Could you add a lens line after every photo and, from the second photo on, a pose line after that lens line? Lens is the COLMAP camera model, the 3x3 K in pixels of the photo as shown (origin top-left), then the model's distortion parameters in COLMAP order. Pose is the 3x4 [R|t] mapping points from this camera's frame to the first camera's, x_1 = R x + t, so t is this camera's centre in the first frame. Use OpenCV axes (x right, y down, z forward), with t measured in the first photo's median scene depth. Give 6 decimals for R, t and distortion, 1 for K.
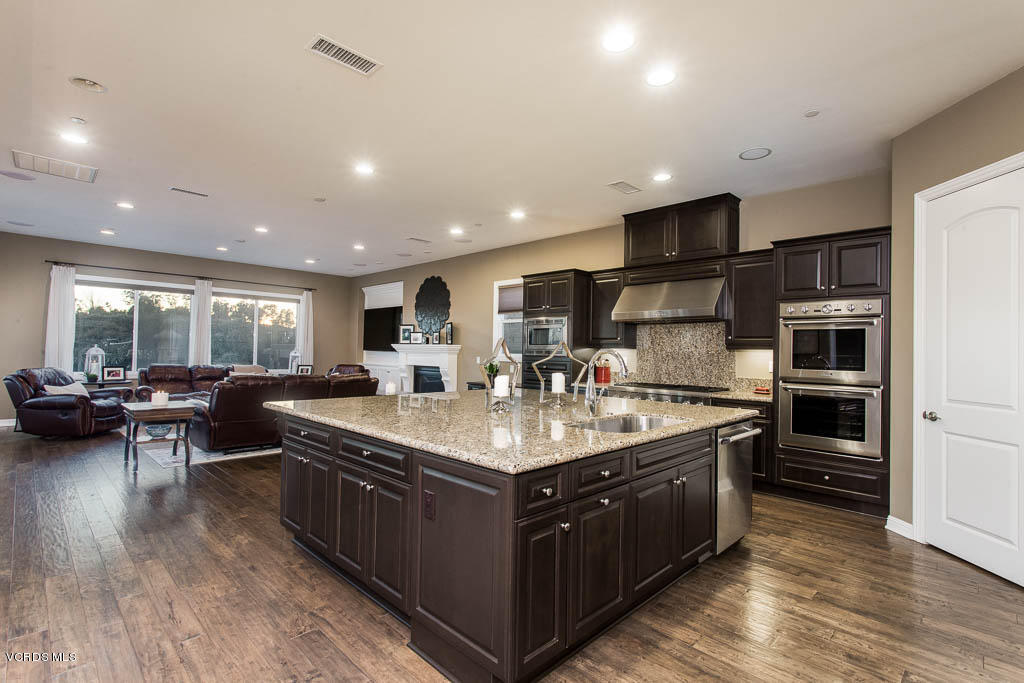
lens RADIAL K [[484.0, 0, 510.5], [0, 484.0, 347.9], [0, 0, 1]] dist [0.002478, 0.000746]
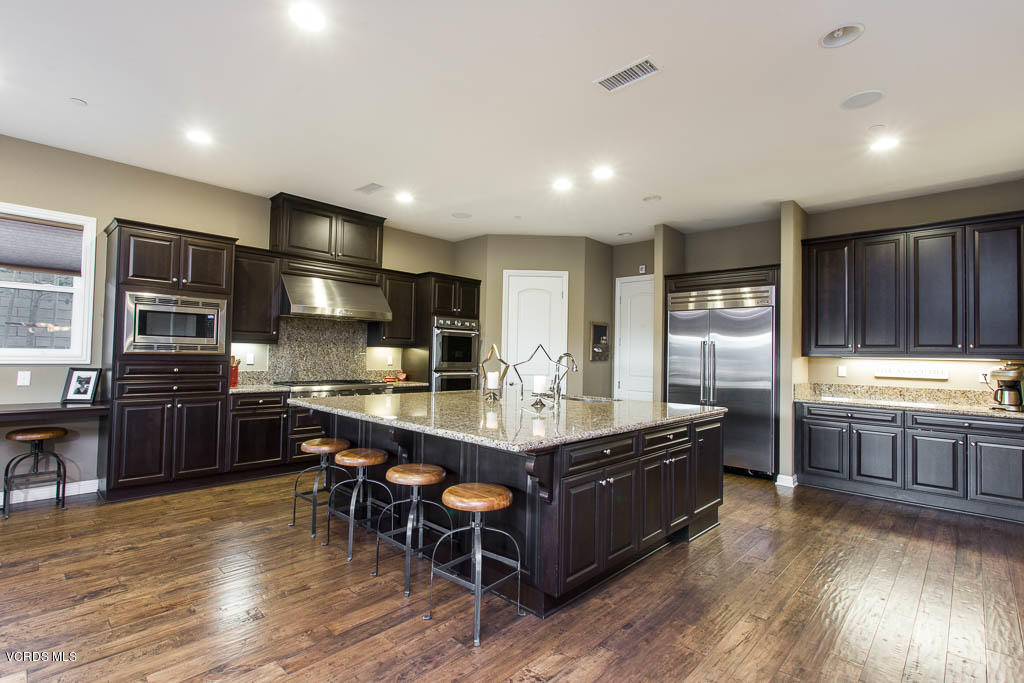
lens RADIAL K [[484.0, 0, 510.5], [0, 484.0, 347.9], [0, 0, 1]] dist [0.002478, 0.000746]
pose [[-0.019415, -0.002780, 0.999808, -1.670557], [-0.030380, 0.999536, 0.002189, -0.016253], [-0.999350, -0.030331, -0.019490, 1.520676]]
